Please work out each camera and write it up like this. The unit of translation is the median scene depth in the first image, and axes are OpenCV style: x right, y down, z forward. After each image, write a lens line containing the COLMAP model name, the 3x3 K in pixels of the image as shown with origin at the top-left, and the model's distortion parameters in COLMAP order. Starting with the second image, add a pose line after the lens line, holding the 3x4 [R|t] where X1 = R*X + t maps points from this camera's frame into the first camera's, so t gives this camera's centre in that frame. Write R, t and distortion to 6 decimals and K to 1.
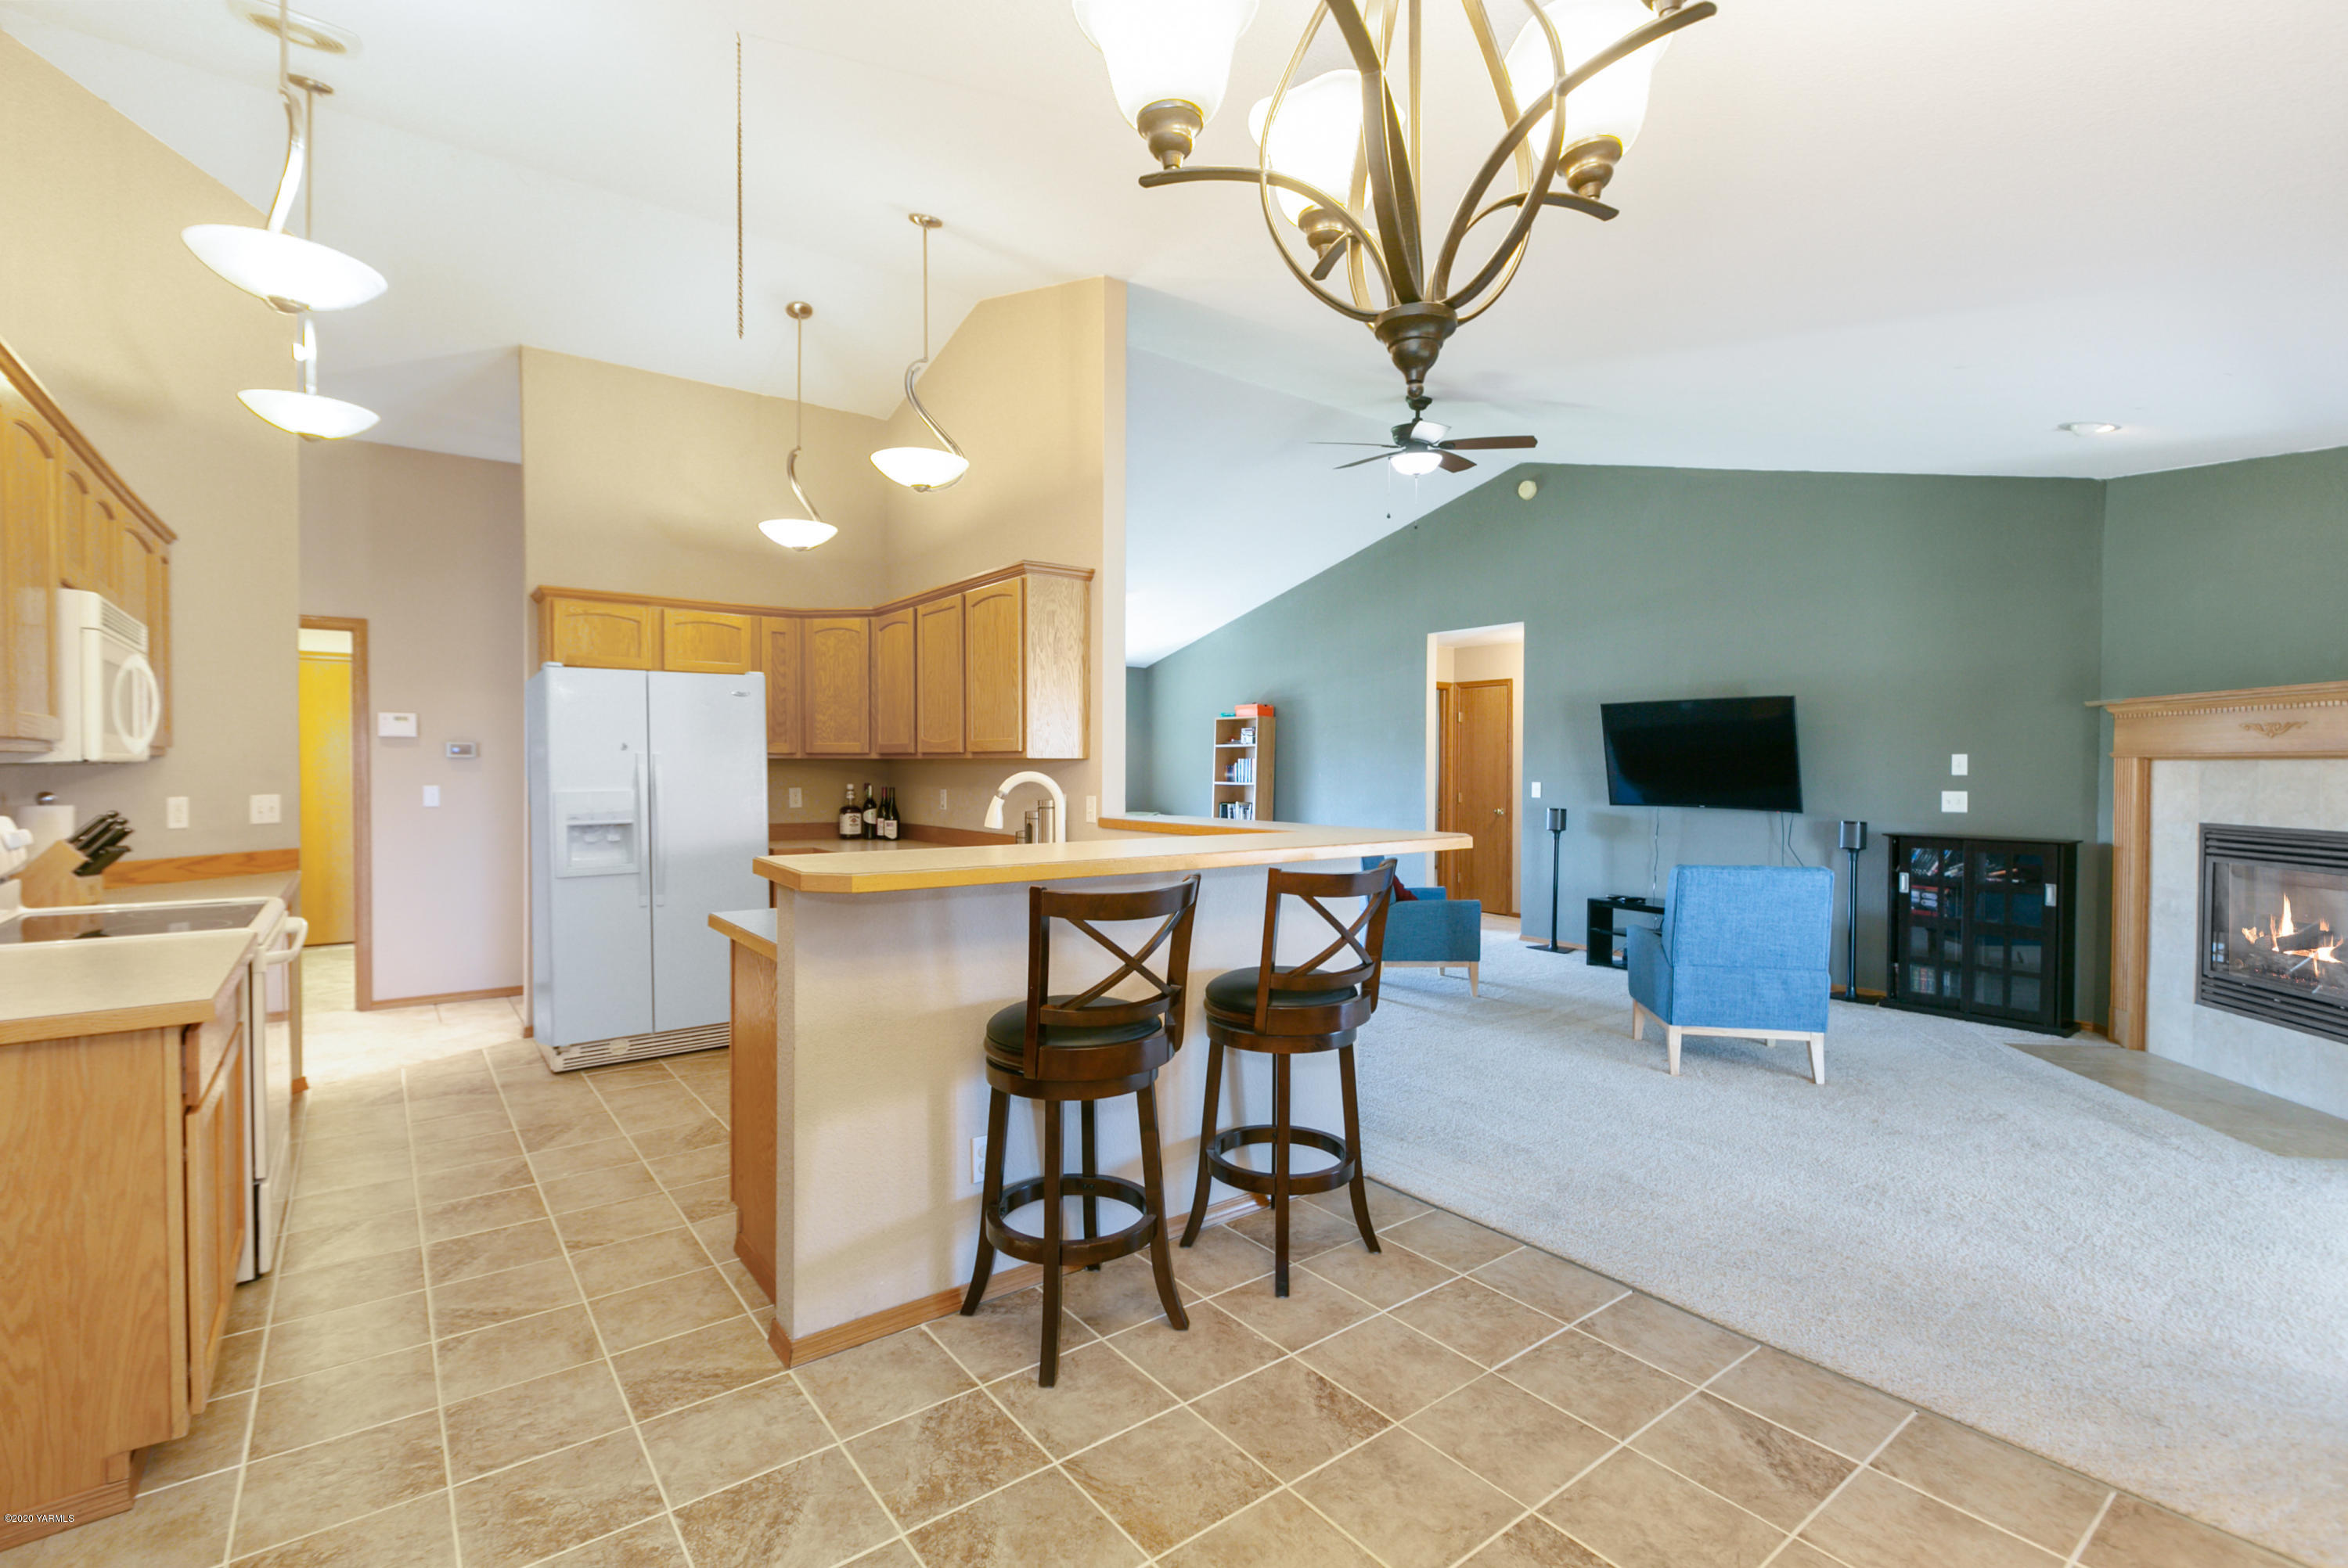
lens RADIAL K [[1067.5, 0, 1173.2], [0, 1067.5, 785.2], [0, 0, 1]] dist [-0.004477, -0.002829]
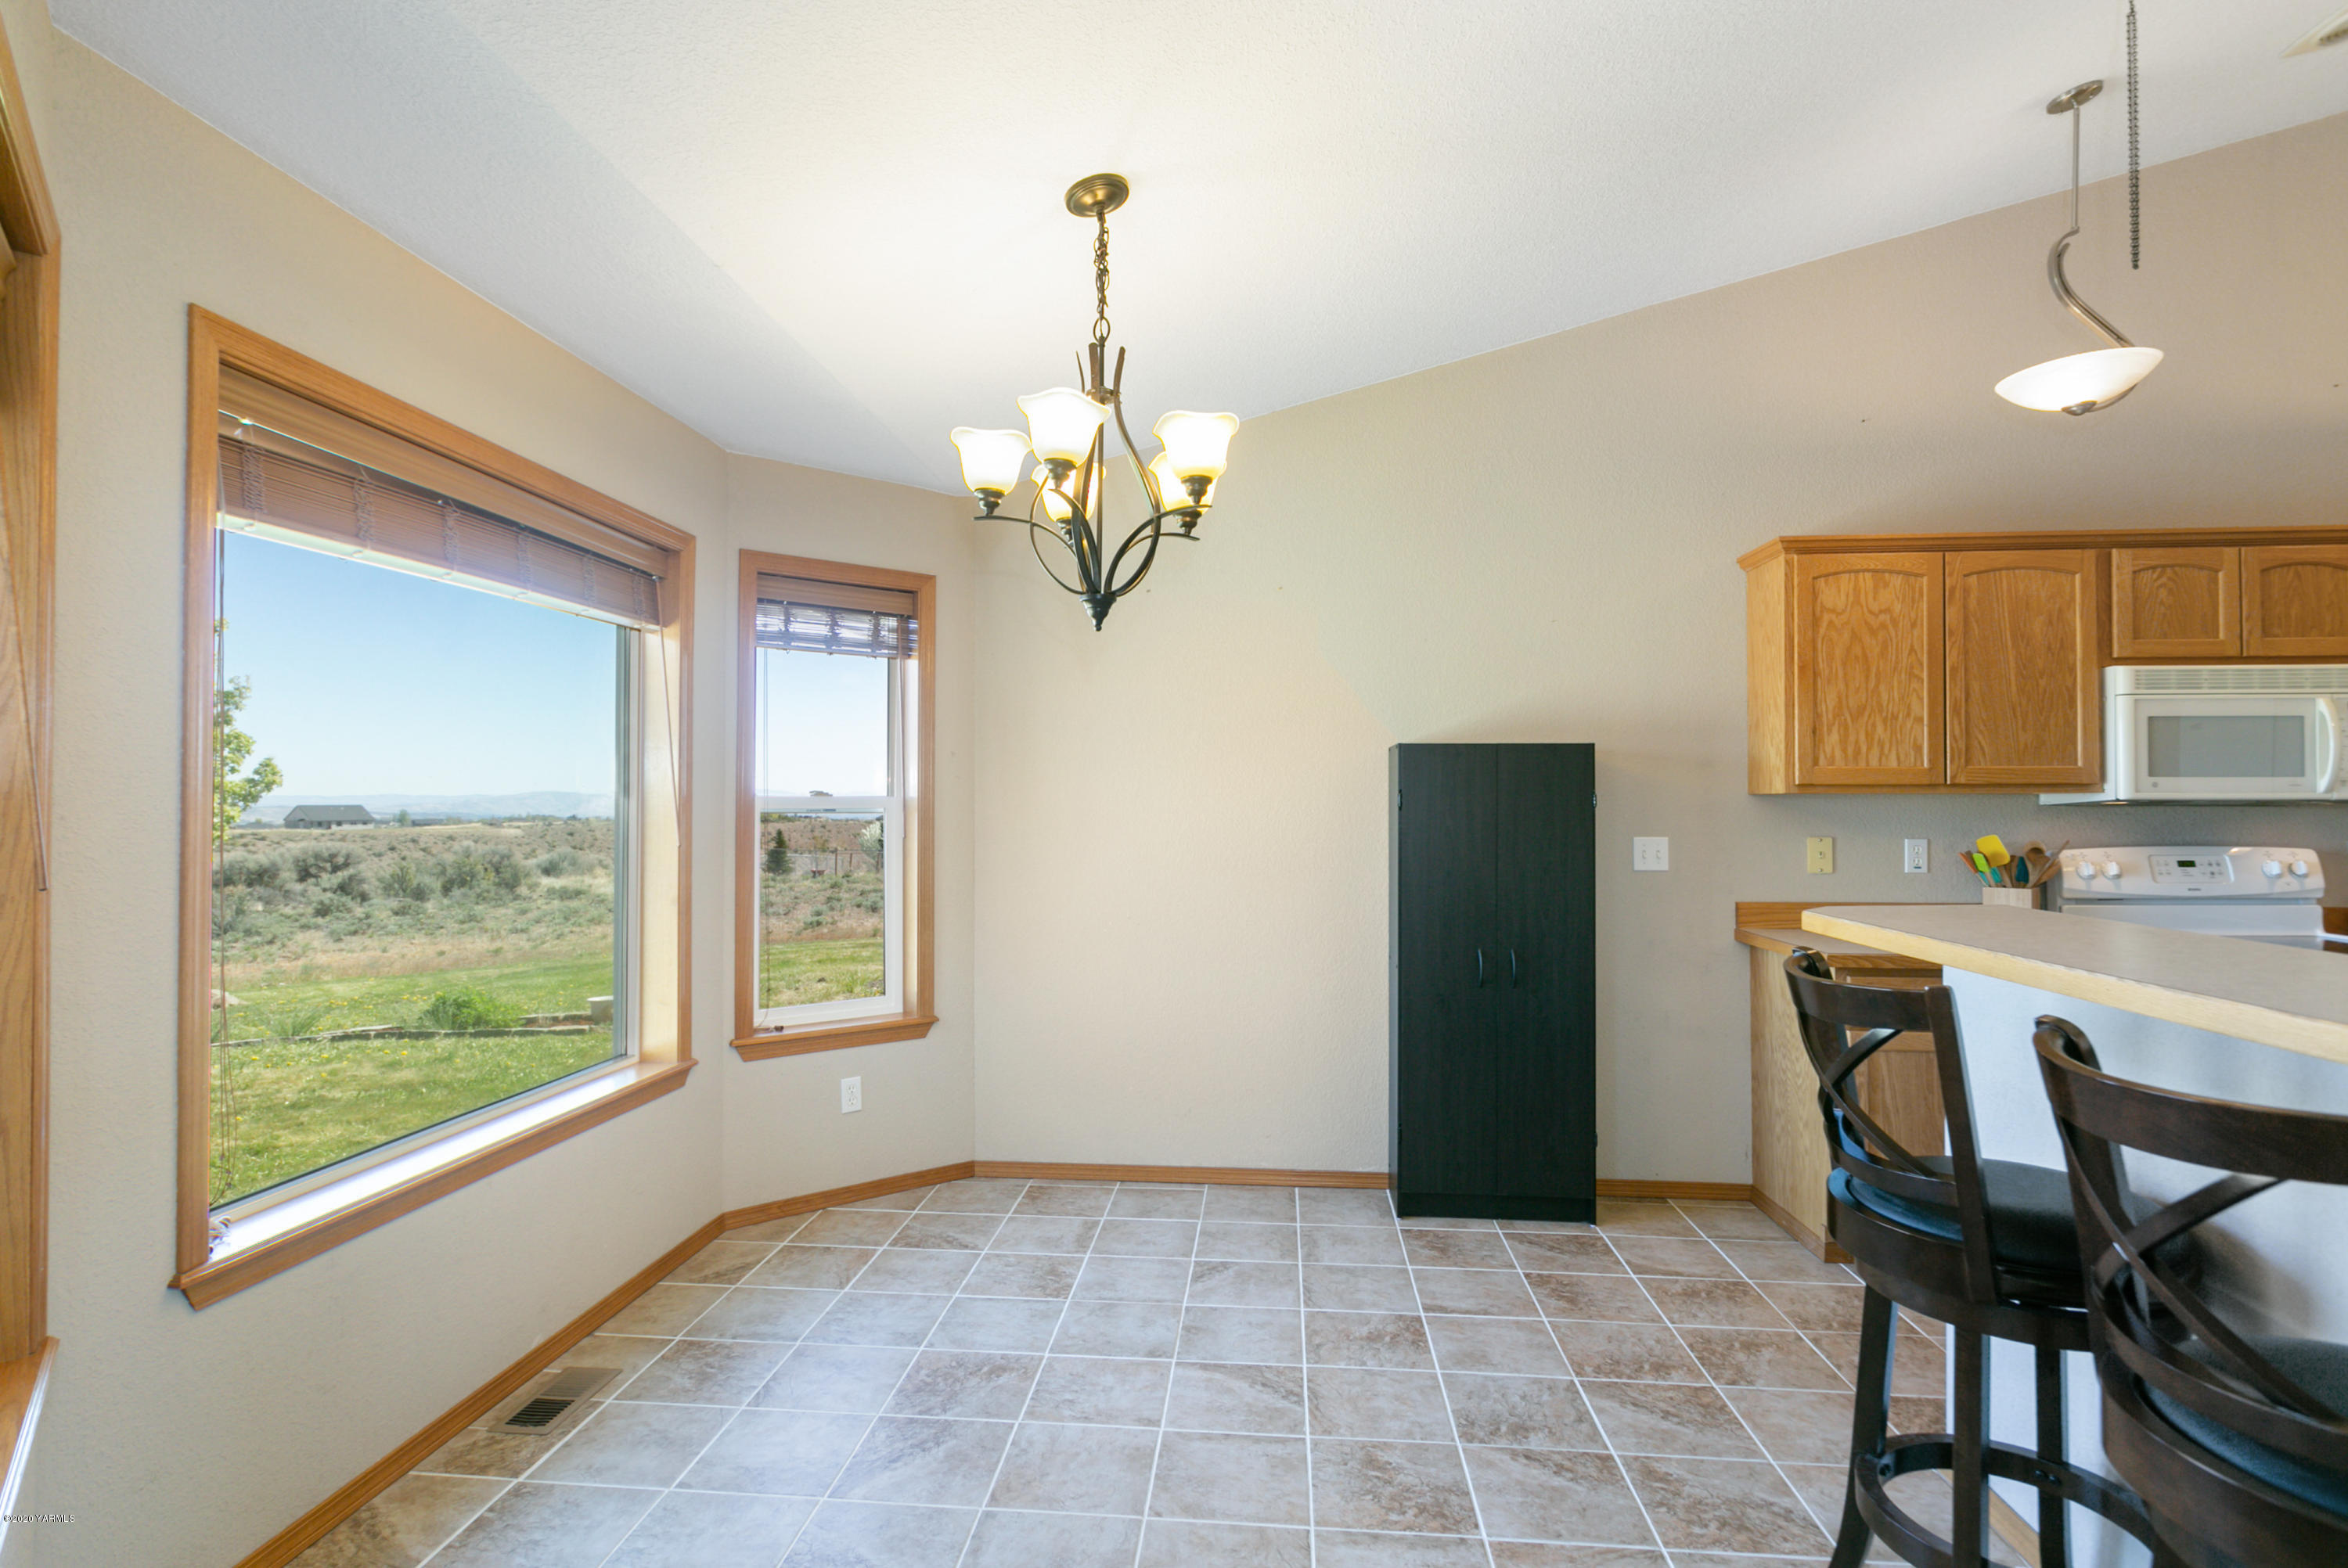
lens RADIAL K [[1164.7, 0, 1184.1], [0, 1164.7, 780.3], [0, 0, 1]] dist [-0.002311, -0.000143]
pose [[-0.672422, -0.012863, -0.740056, 0.394636], [-0.015016, 0.999880, -0.003735, -0.013668], [0.740016, 0.008601, -0.672534, 0.573878]]
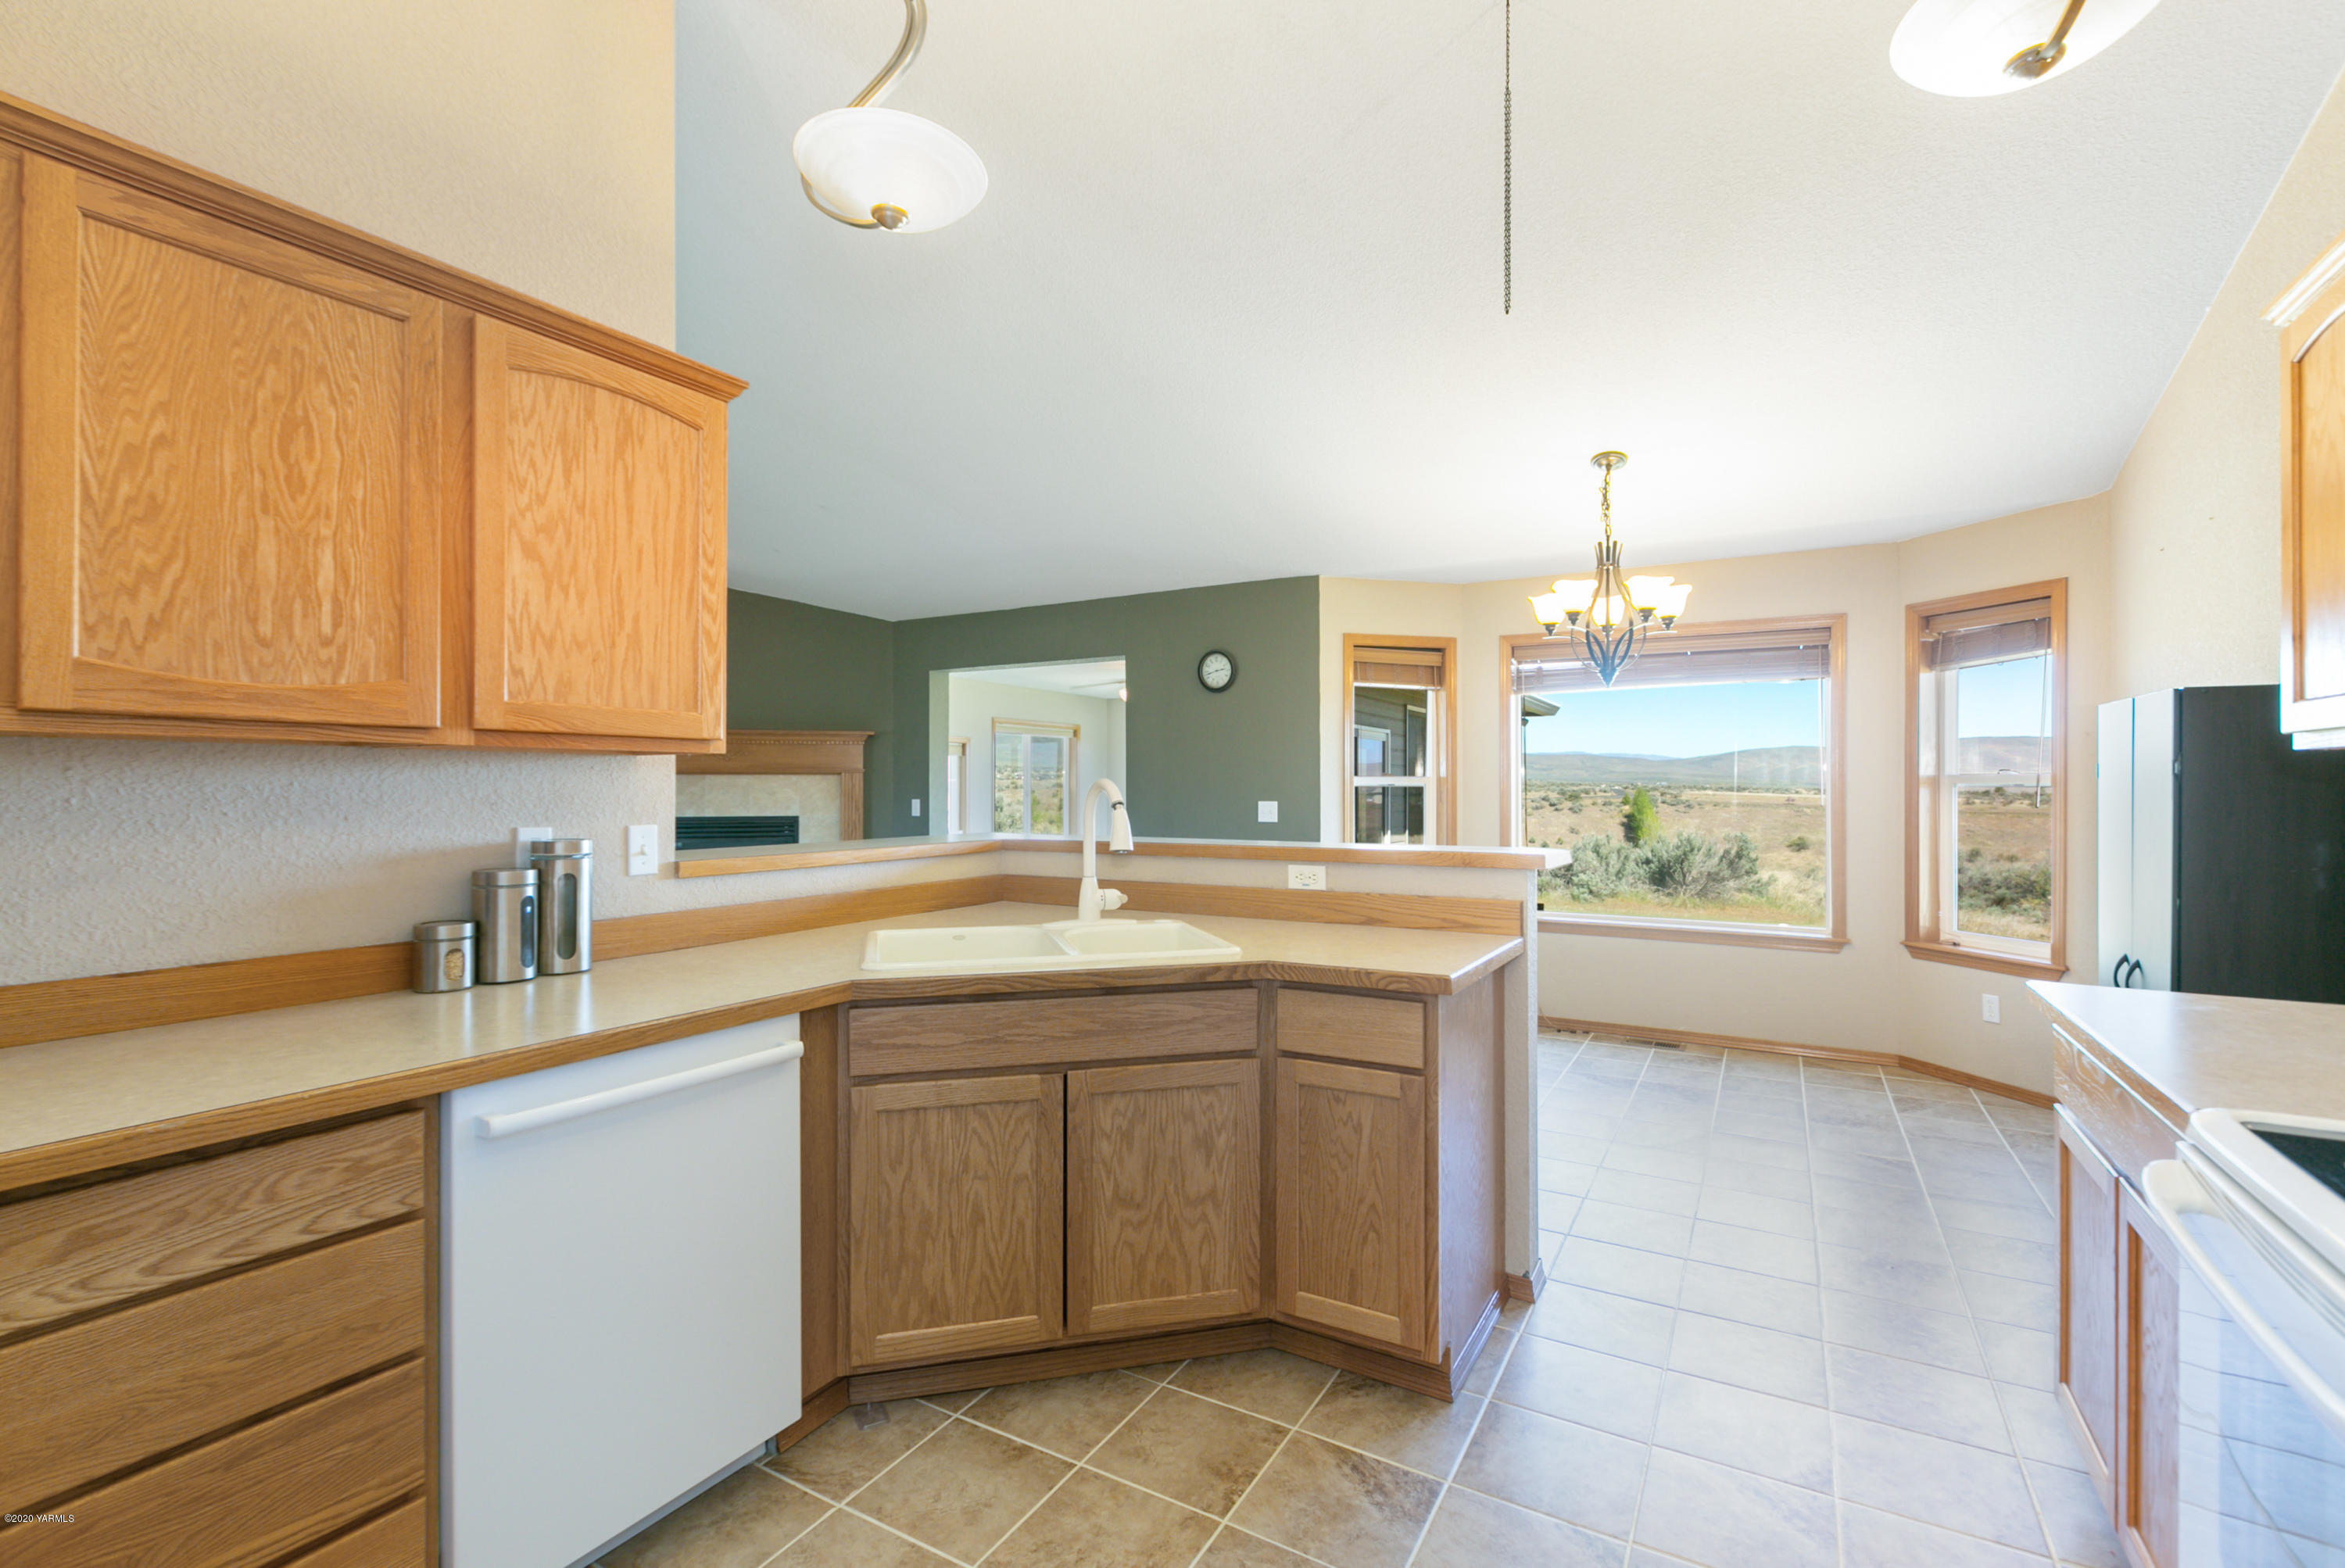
lens RADIAL K [[1066.3, 0, 1178.0], [0, 1066.3, 784.6], [0, 0, 1]] dist [-0.004477, -0.002829]
pose [[-0.389866, -0.001960, 0.920869, -0.615777], [0.014240, 0.999865, 0.008157, -0.010500], [-0.920761, 0.016293, -0.389786, 0.881377]]
